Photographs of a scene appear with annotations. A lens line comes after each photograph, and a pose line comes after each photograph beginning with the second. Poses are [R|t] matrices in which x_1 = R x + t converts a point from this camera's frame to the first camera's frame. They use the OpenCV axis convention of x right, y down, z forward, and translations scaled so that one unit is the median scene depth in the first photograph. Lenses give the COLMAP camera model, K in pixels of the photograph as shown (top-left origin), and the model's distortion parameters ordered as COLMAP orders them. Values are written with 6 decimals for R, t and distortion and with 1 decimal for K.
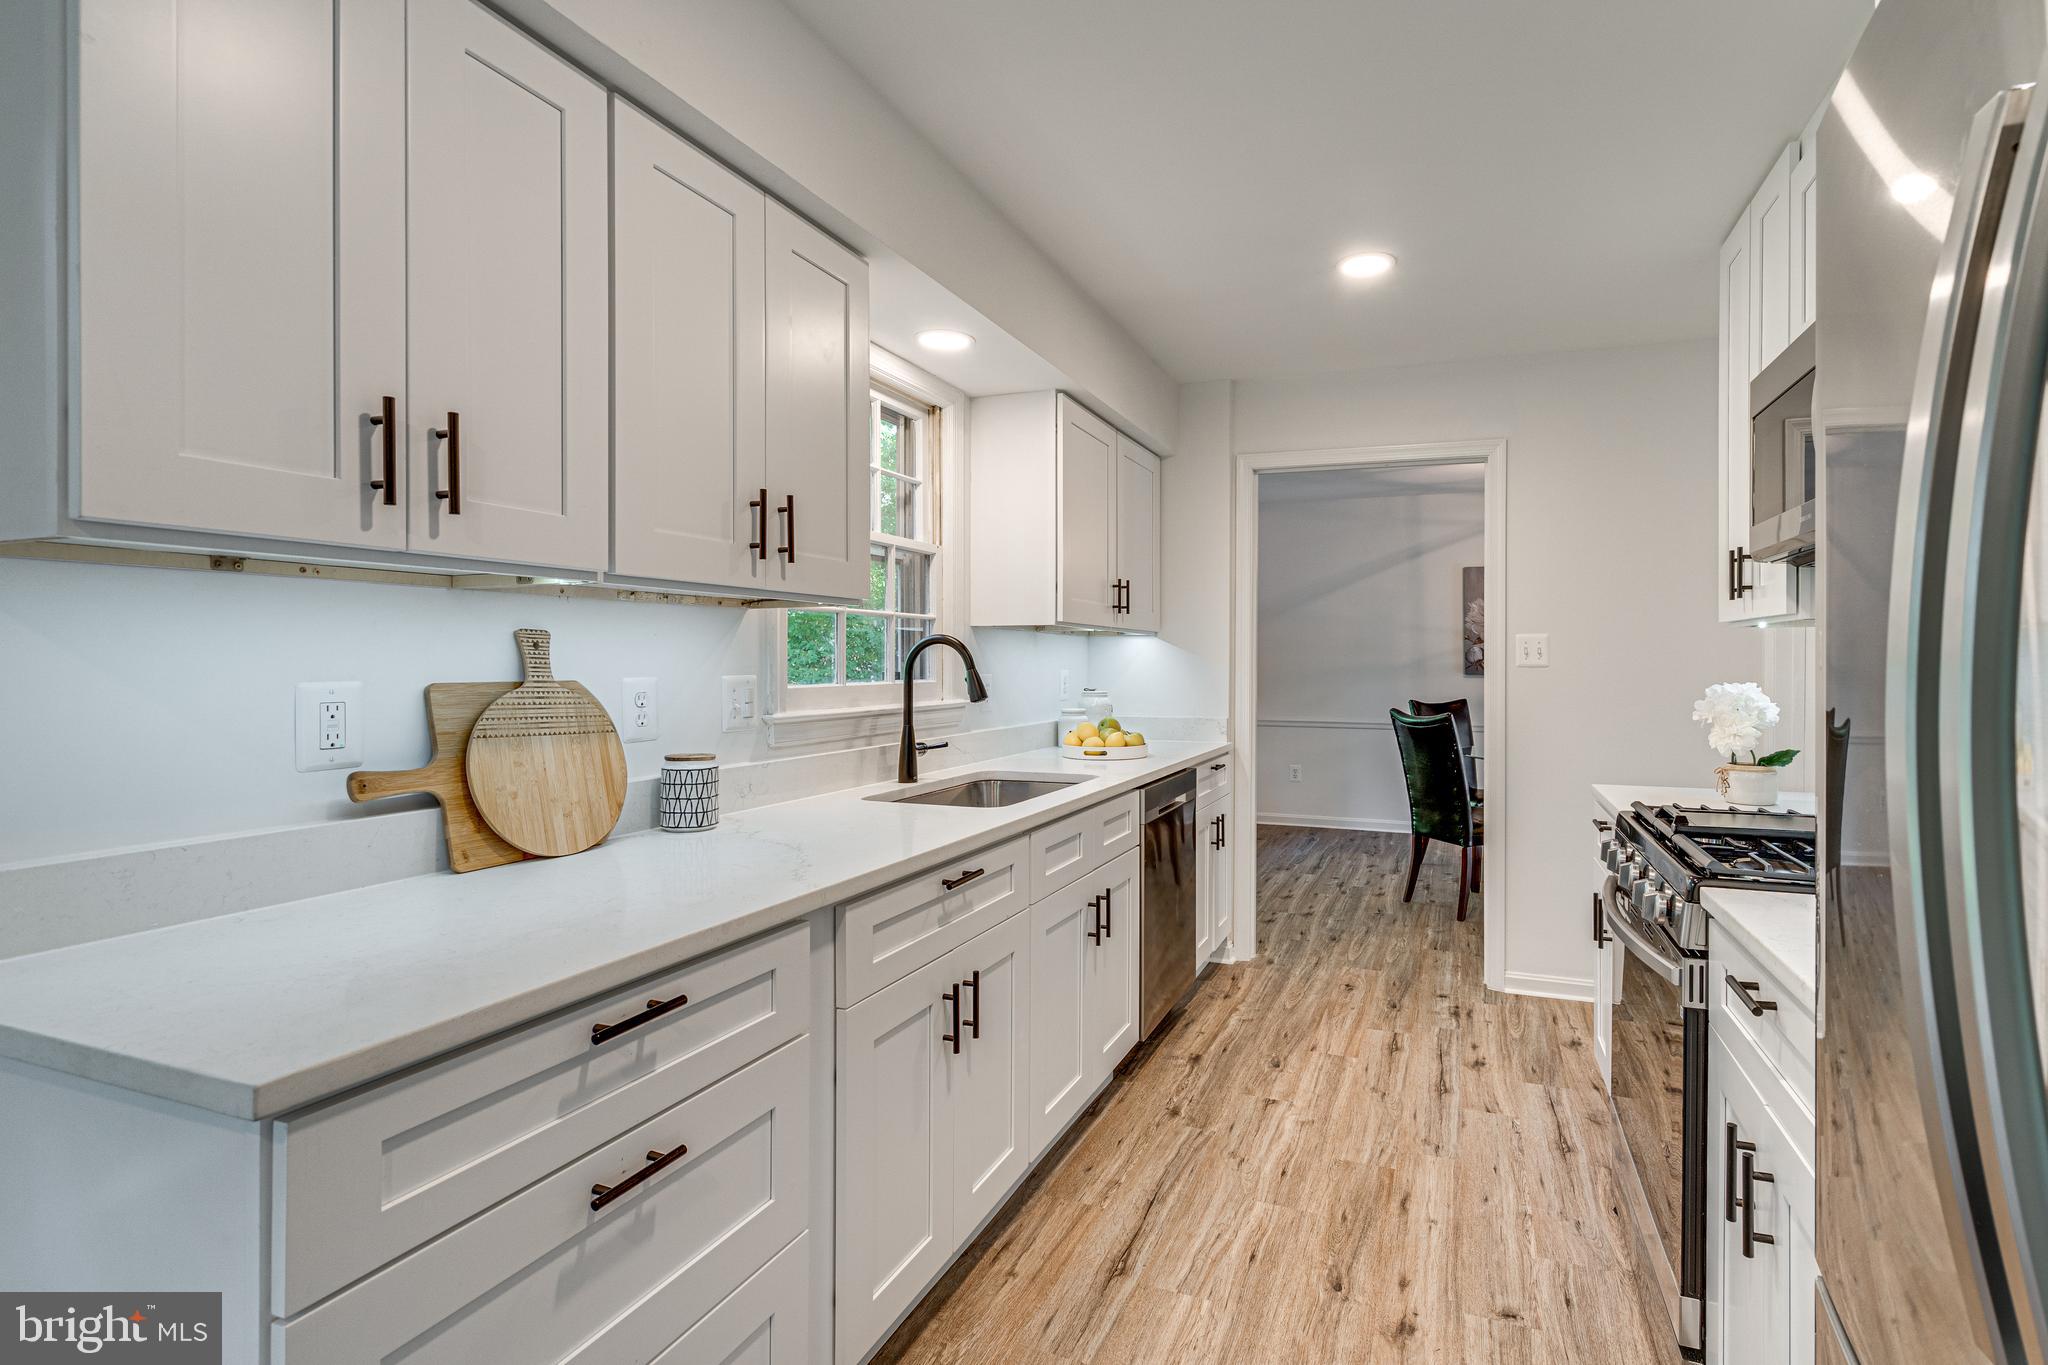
lens RADIAL K [[959.7, 0, 1105.5], [0, 959.7, 661.9], [0, 0, 1]] dist [-0.007338, 0.004517]
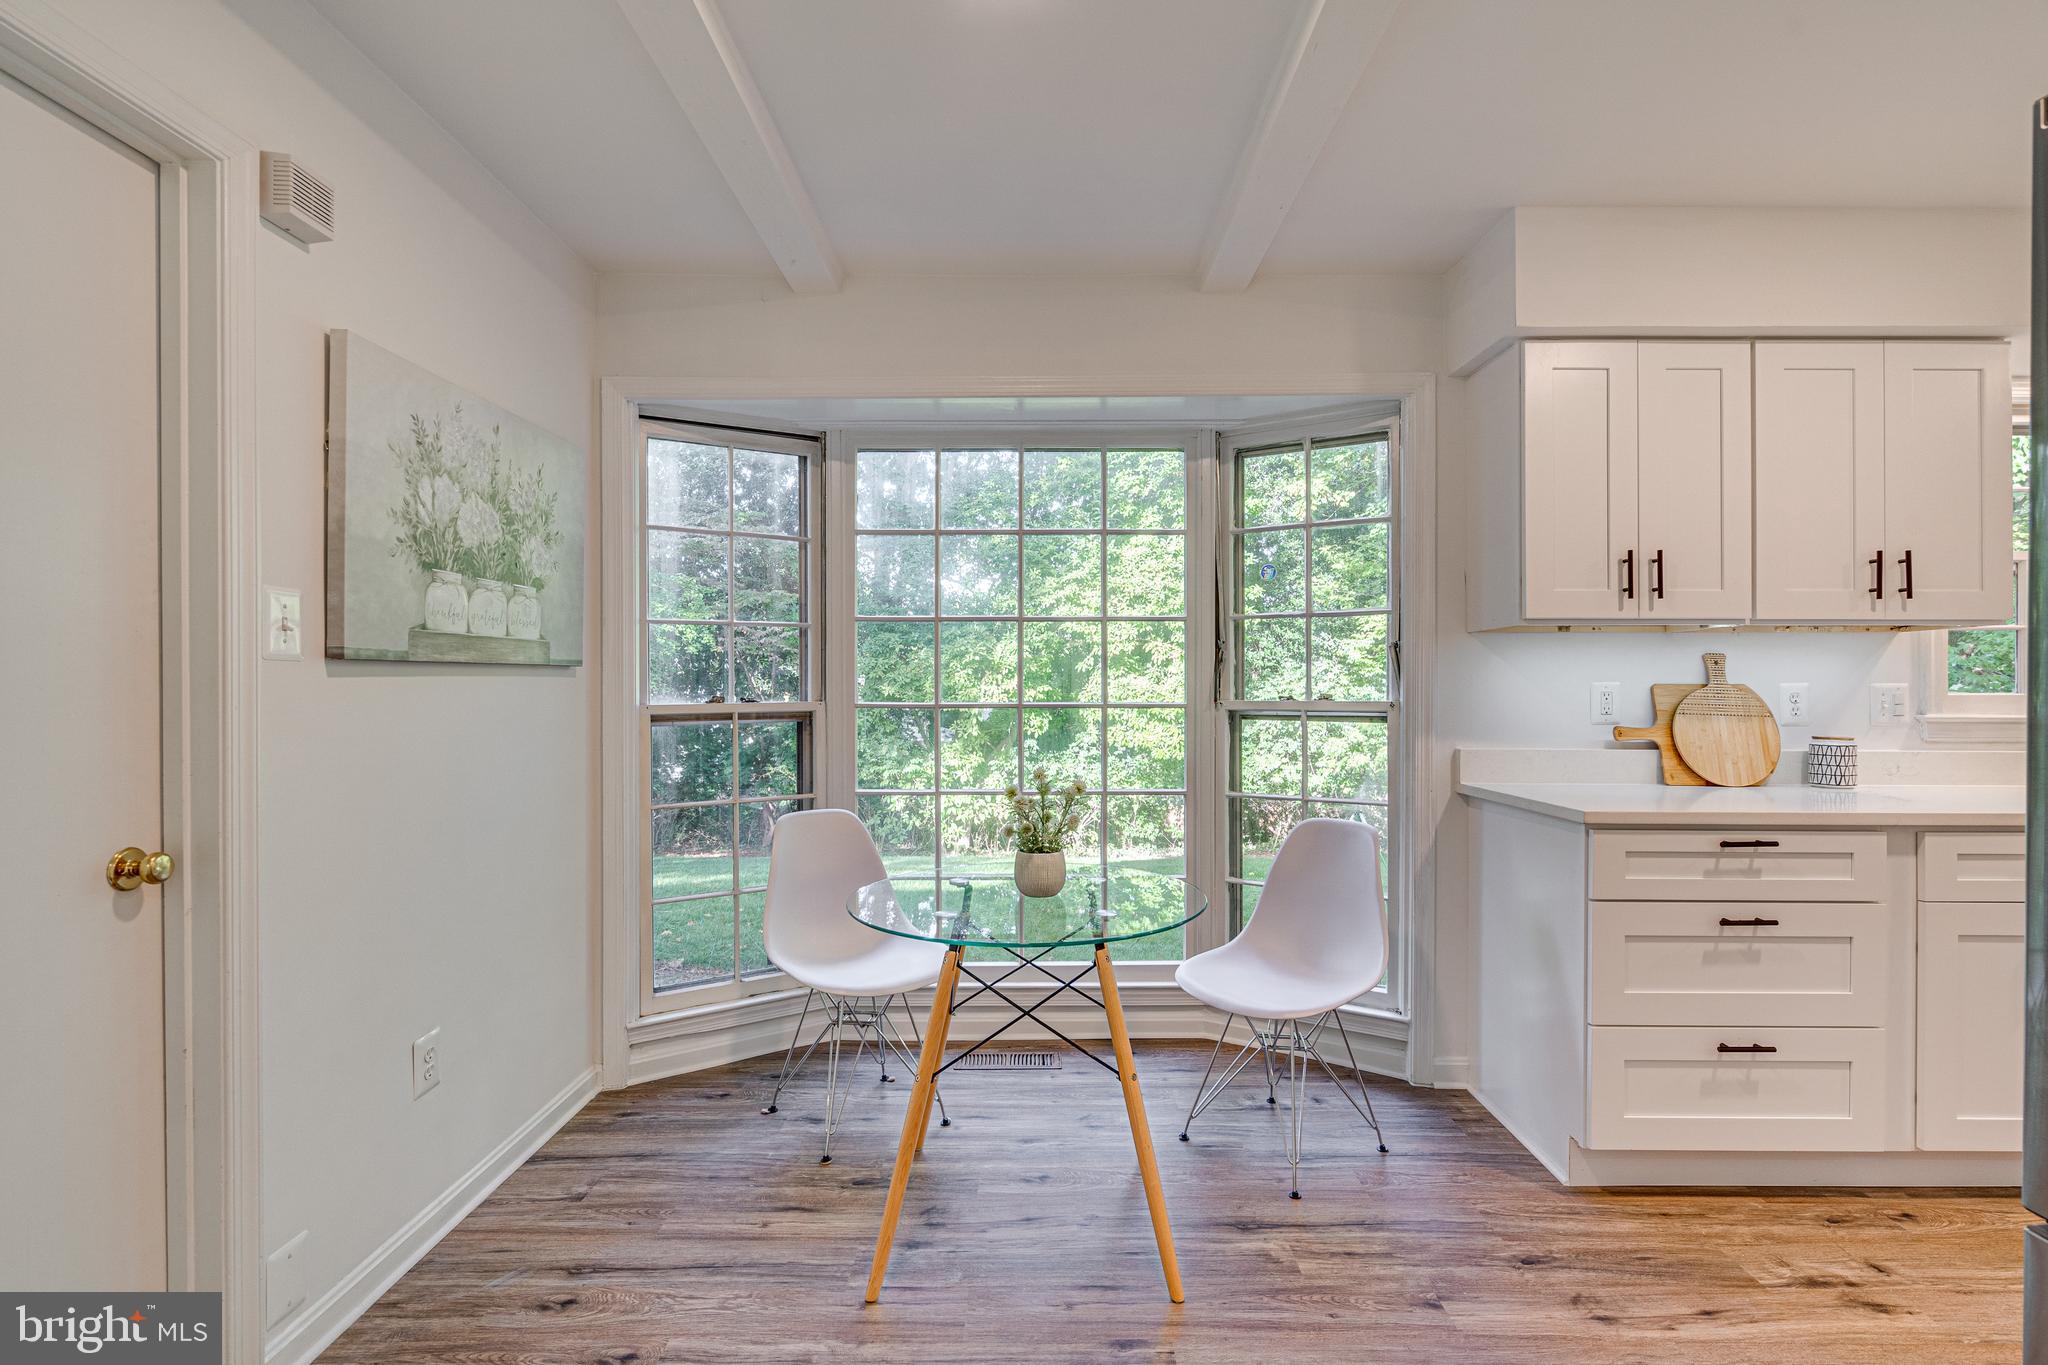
lens RADIAL K [[942.5, 0, 1030.9], [0, 942.5, 687.3], [0, 0, 1]] dist [-0.001876, 0.002143]
pose [[0.345364, -0.004359, -0.938459, 0.349111], [-0.002780, 0.999980, -0.005668, 0.024859], [0.938465, 0.004566, 0.345345, -0.450935]]
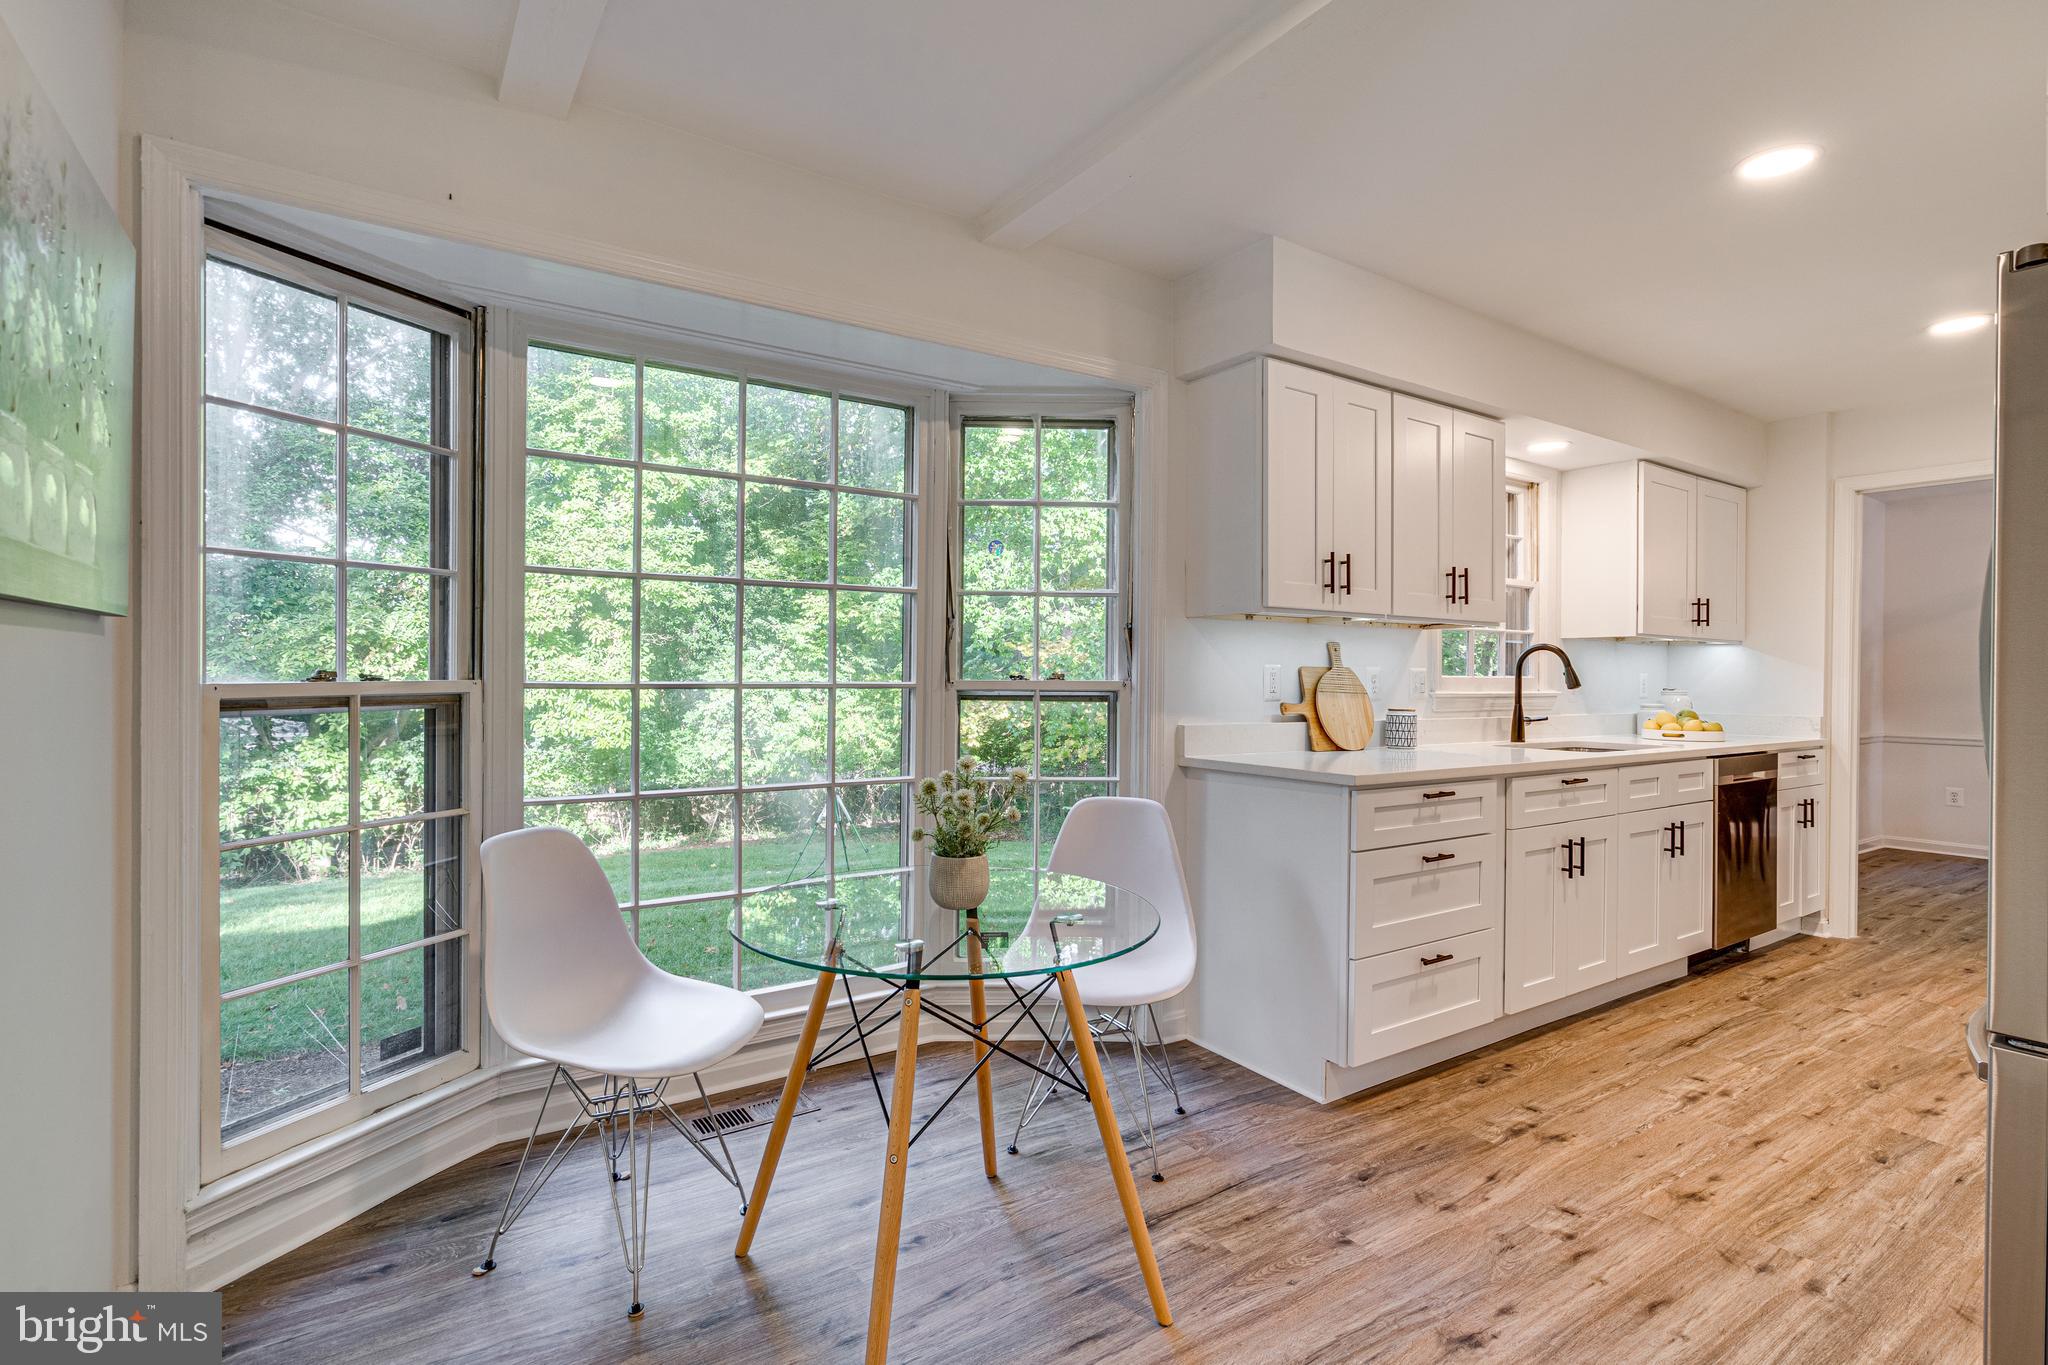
lens RADIAL K [[959.7, 0, 975.4], [0, 959.7, 675.4], [0, 0, 1]] dist [-0.007338, 0.004517]
pose [[0.796527, 0.002568, -0.604598, 0.024036], [-0.007015, 0.999963, -0.004994, 0.034154], [0.604563, 0.008219, 0.796515, -0.710462]]
